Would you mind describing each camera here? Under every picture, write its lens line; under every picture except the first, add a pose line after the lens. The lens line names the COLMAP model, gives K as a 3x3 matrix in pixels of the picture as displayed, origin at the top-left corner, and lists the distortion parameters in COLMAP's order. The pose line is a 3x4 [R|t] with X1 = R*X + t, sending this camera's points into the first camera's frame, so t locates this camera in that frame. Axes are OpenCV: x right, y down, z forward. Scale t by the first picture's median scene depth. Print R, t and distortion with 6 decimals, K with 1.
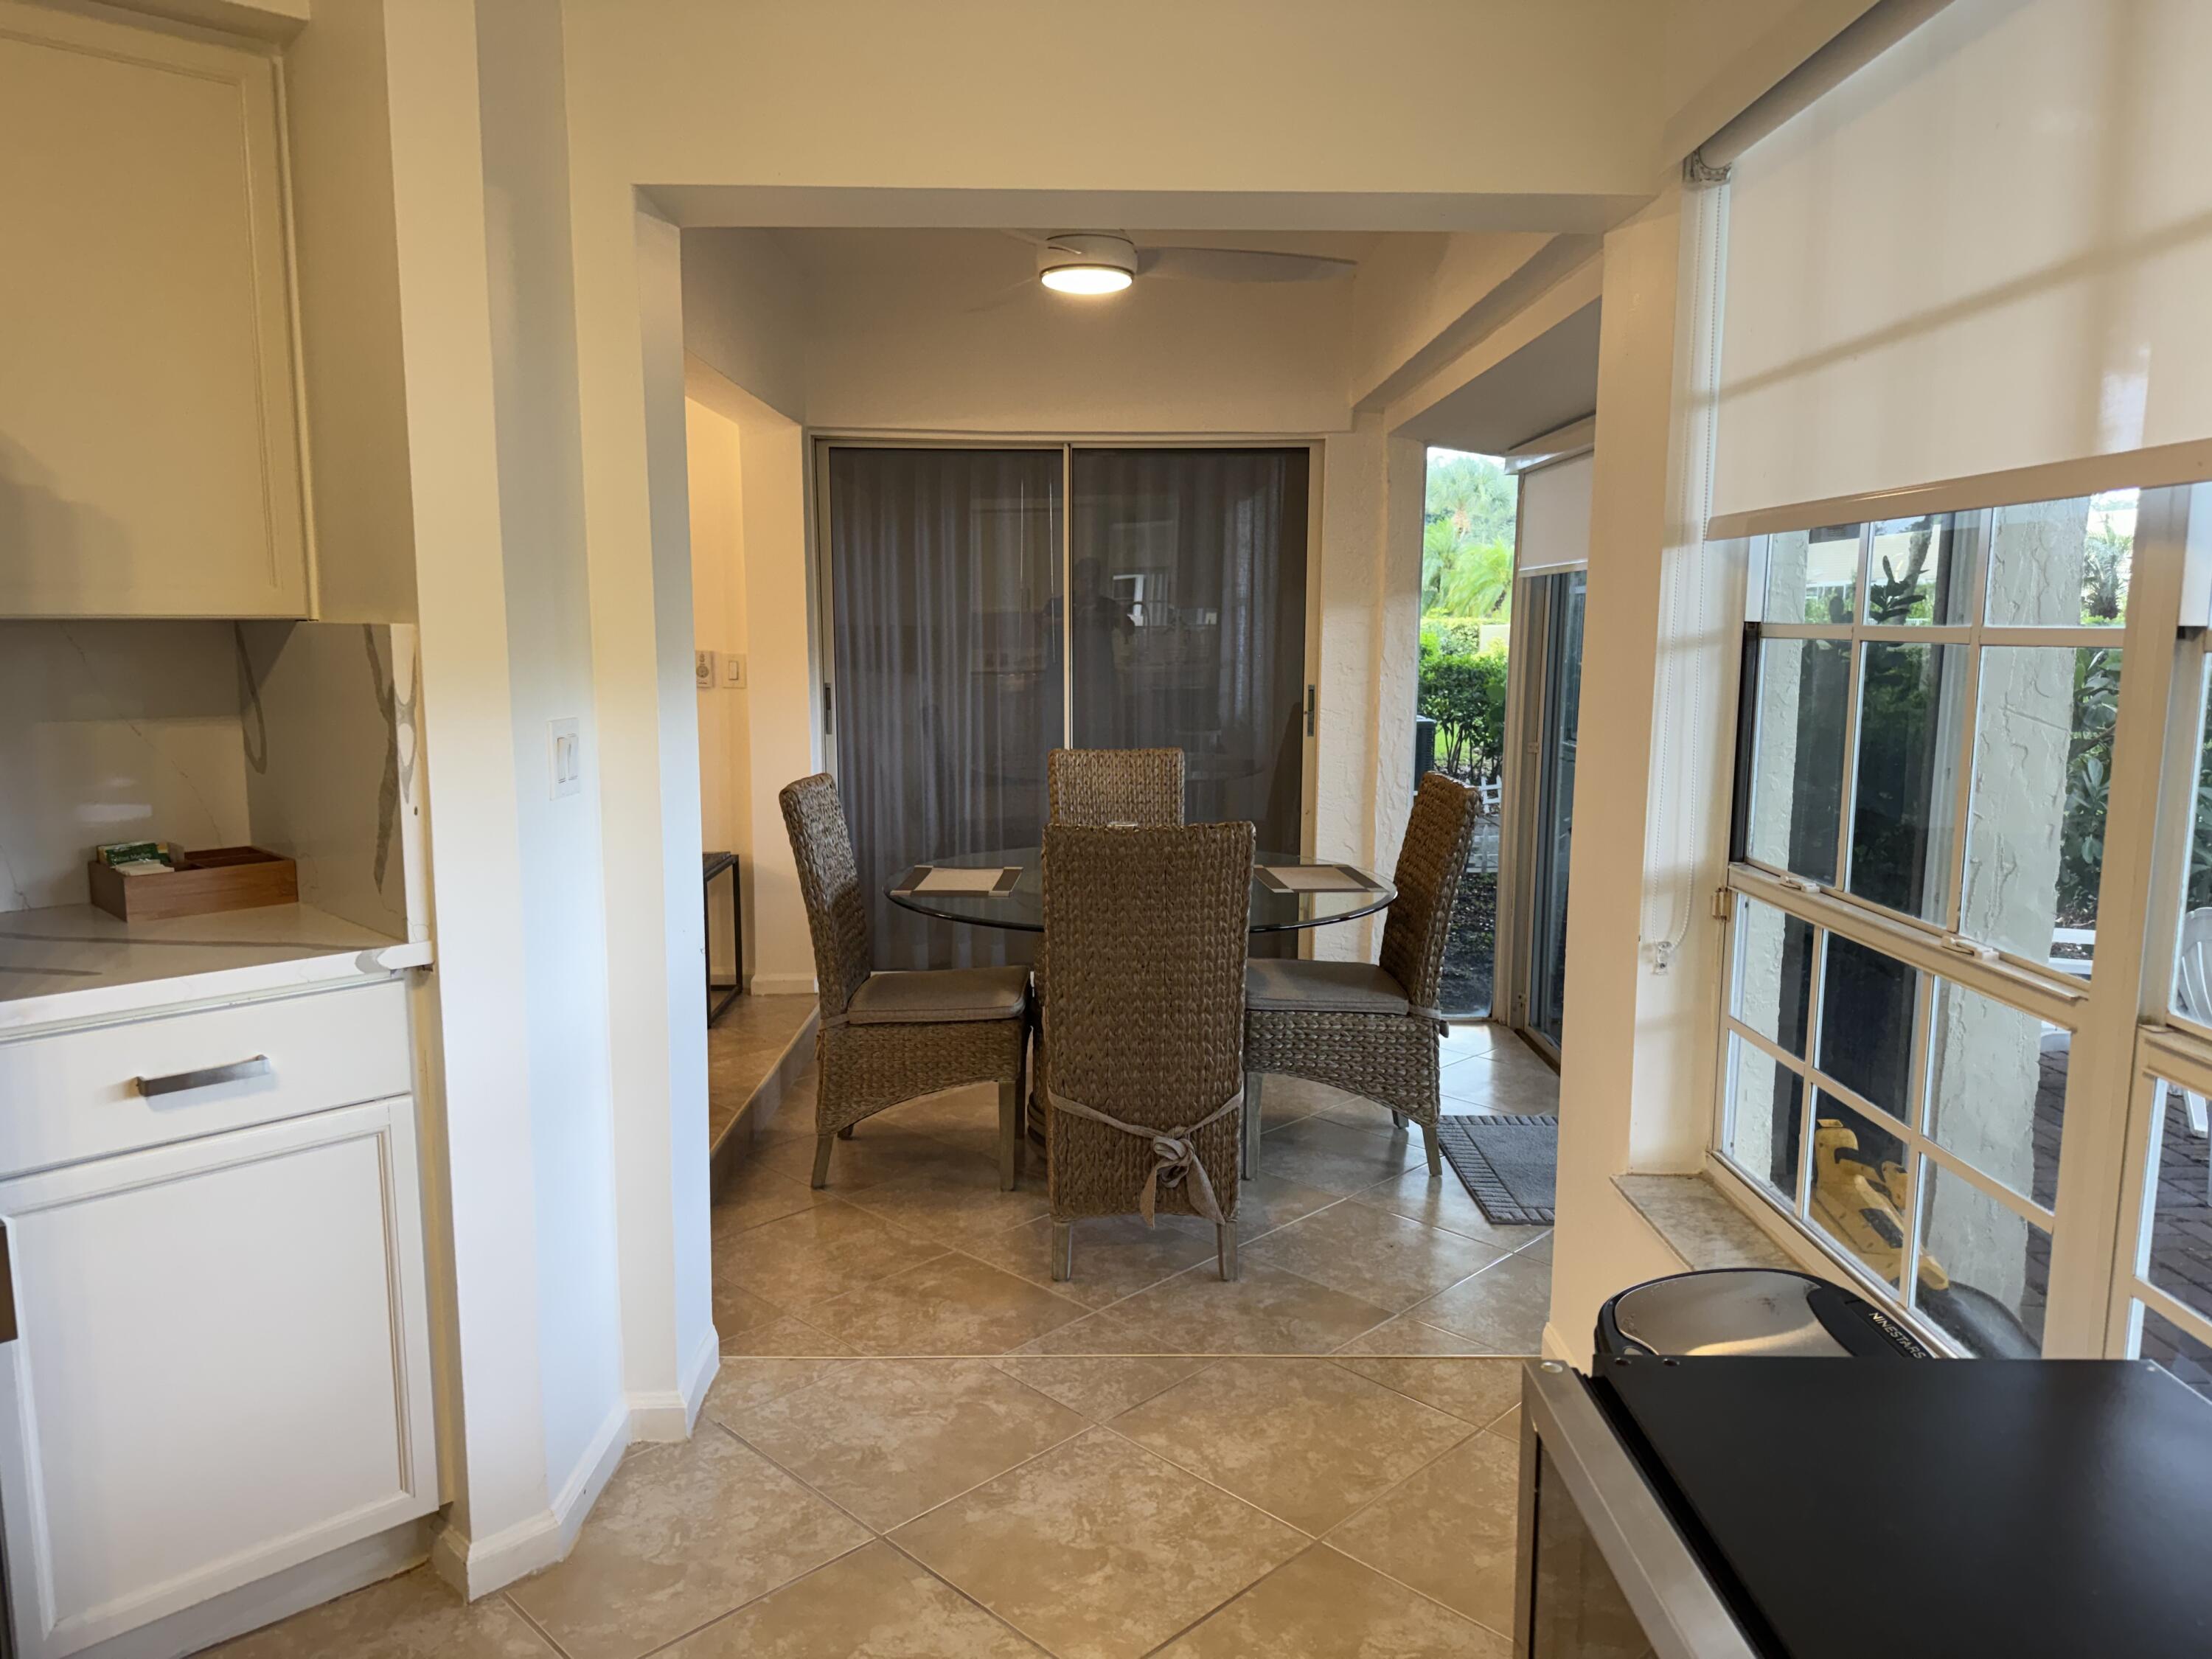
lens RADIAL K [[1566.7, 0, 1066.4], [0, 1566.7, 857.8], [0, 0, 1]] dist [0.166238, -0.270089]
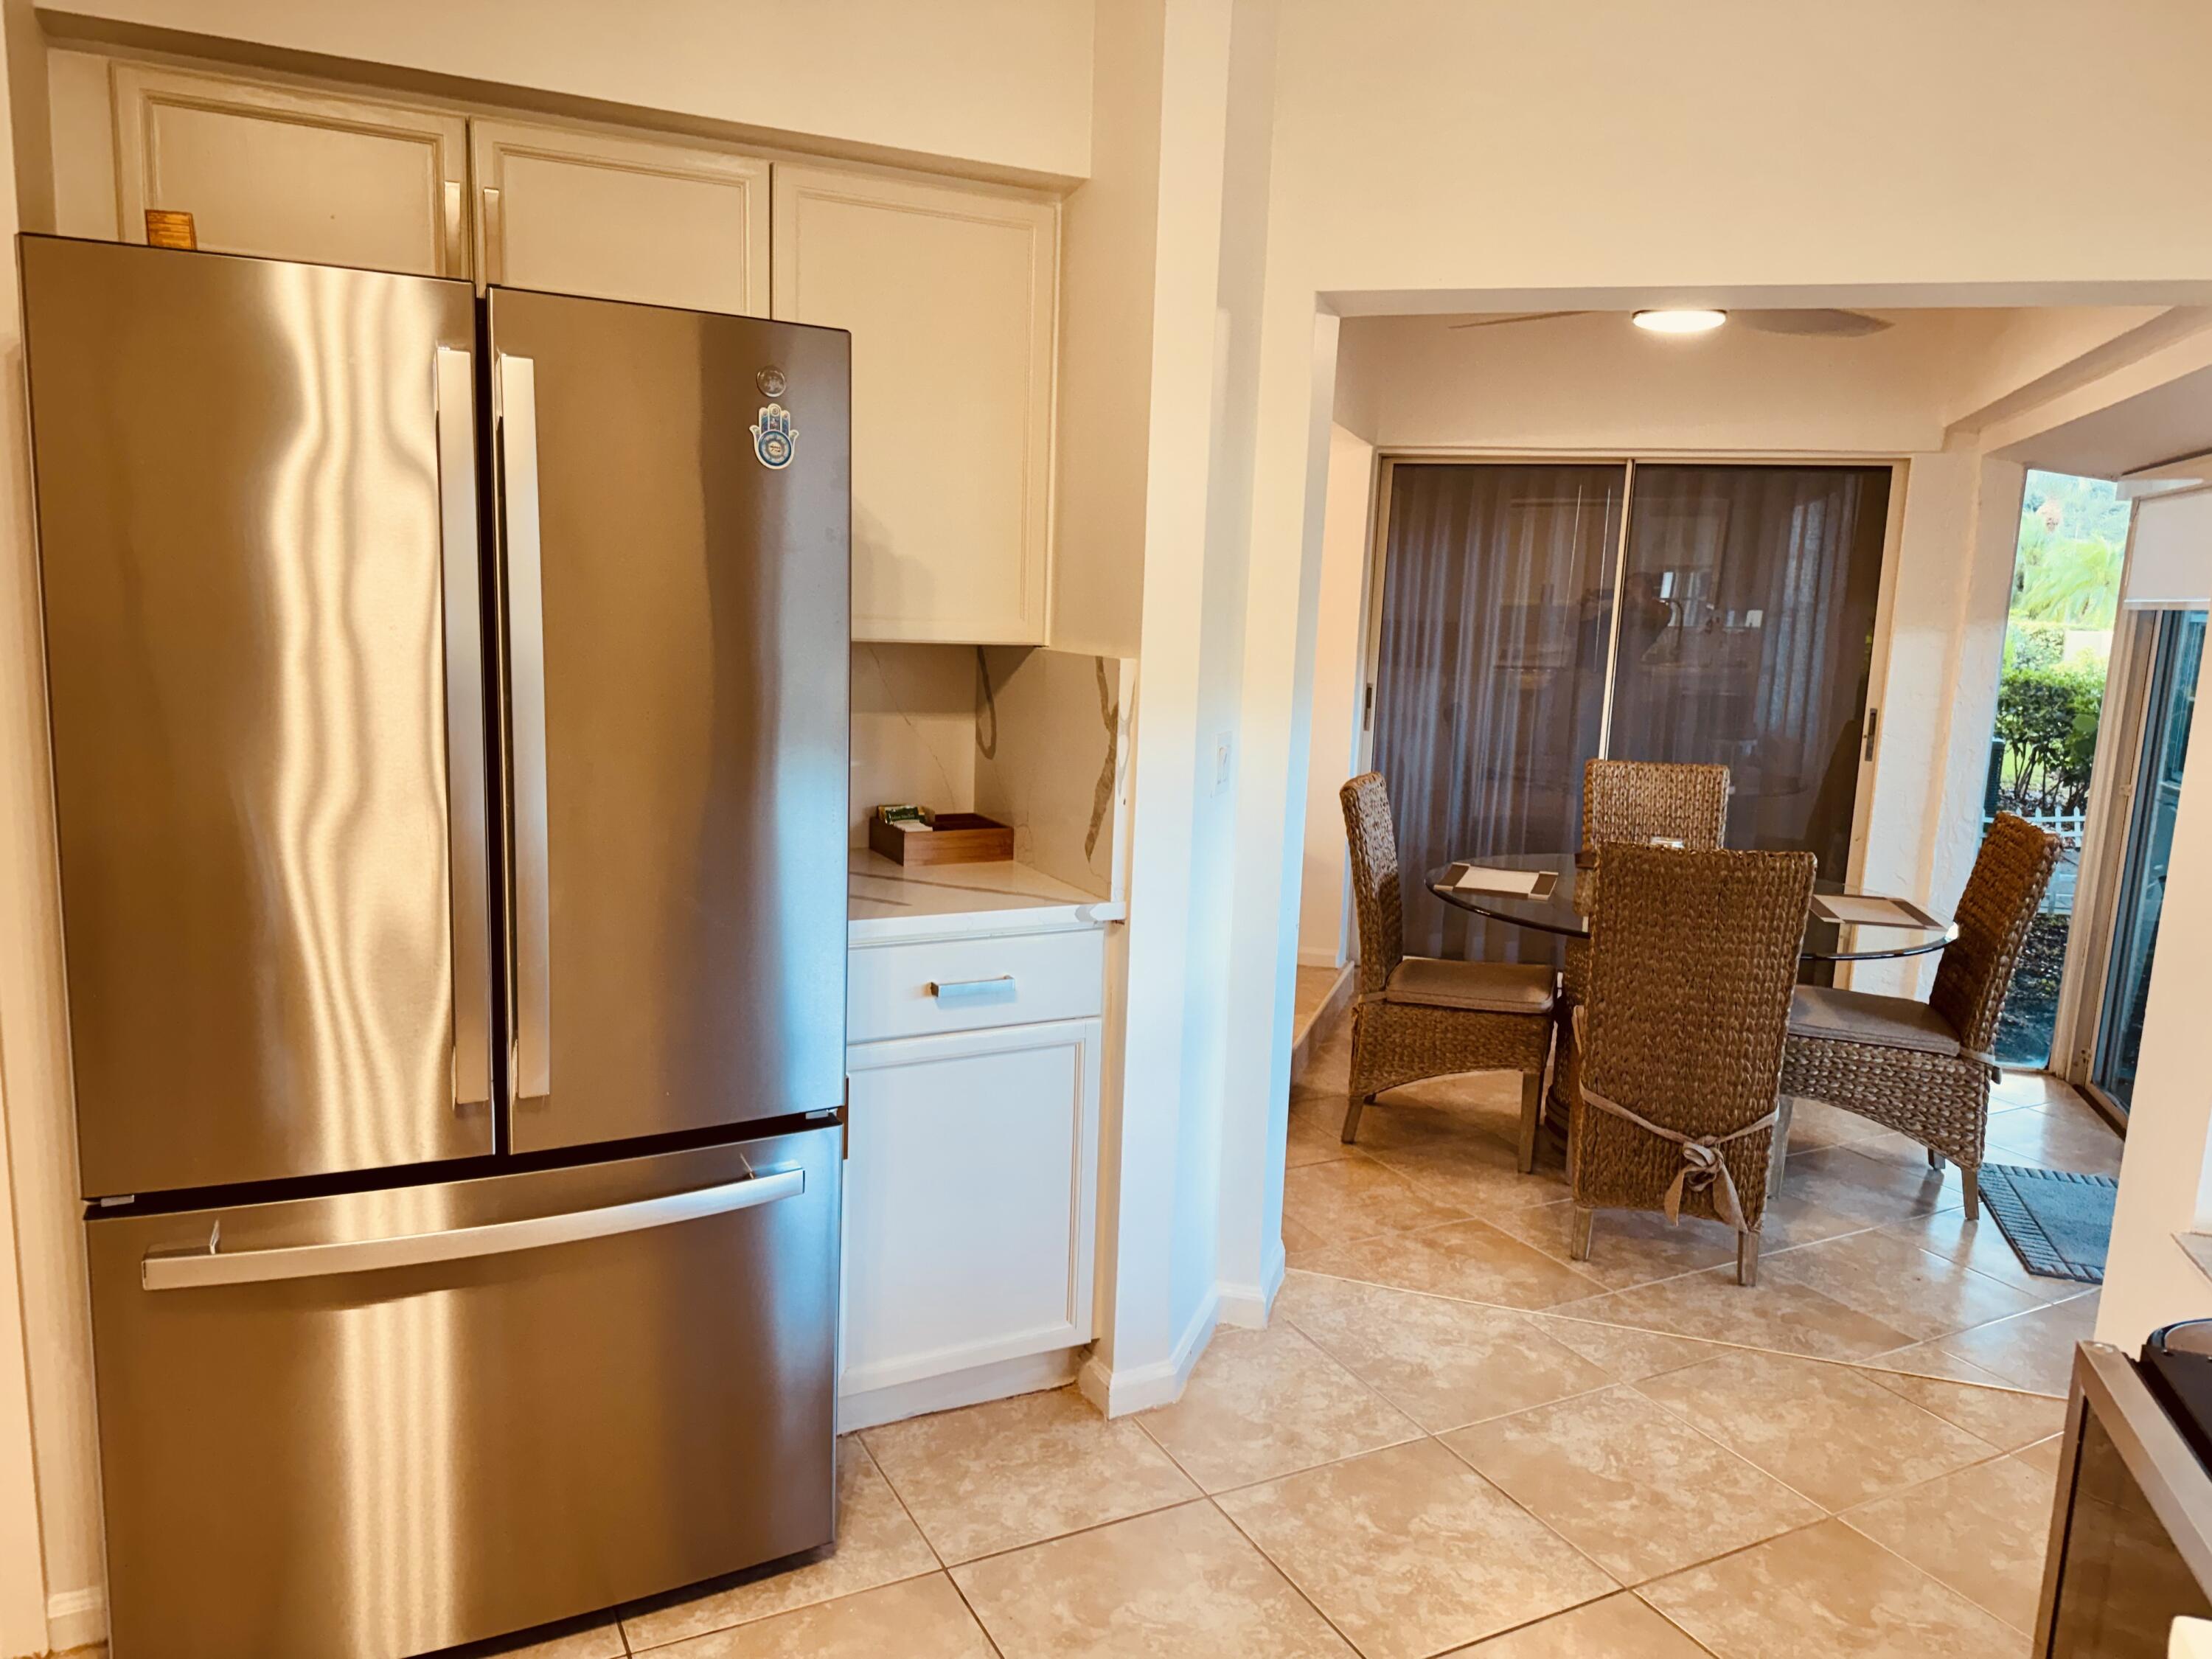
lens RADIAL K [[1569.4, 0, 1086.5], [0, 1569.4, 853.2], [0, 0, 1]] dist [0.056104, -0.063979]
pose [[0.955763, 0.085011, -0.281585, -0.043251], [-0.081199, 0.996379, 0.025202, -0.010087], [0.282708, -0.001223, 0.959205, -0.129304]]
